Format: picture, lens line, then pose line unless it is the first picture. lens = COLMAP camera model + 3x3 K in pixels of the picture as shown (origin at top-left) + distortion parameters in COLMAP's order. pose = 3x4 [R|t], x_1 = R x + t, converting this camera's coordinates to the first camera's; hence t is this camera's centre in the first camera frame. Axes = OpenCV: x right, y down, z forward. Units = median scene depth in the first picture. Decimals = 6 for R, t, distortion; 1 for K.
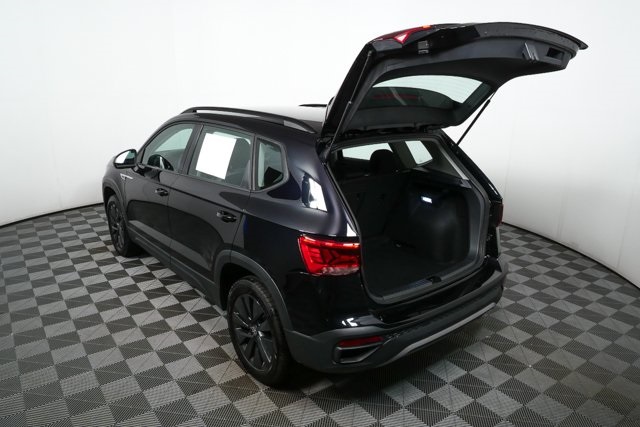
lens RADIAL K [[459.1, 0, 319.8], [0, 459.1, 216.7], [0, 0, 1]] dist [-0.044154, 0.017050]
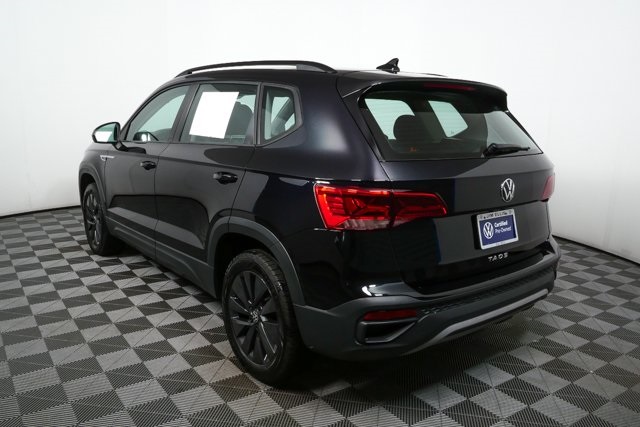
lens RADIAL K [[509.9, 0, 321.1], [0, 509.9, 212.9], [0, 0, 1]] dist [-0.018545, -0.004843]
pose [[0.999896, 0.014212, -0.002274, -0.025662], [-0.014338, 0.997342, -0.071436, 0.125646], [0.001253, 0.071462, 0.997443, 0.077814]]
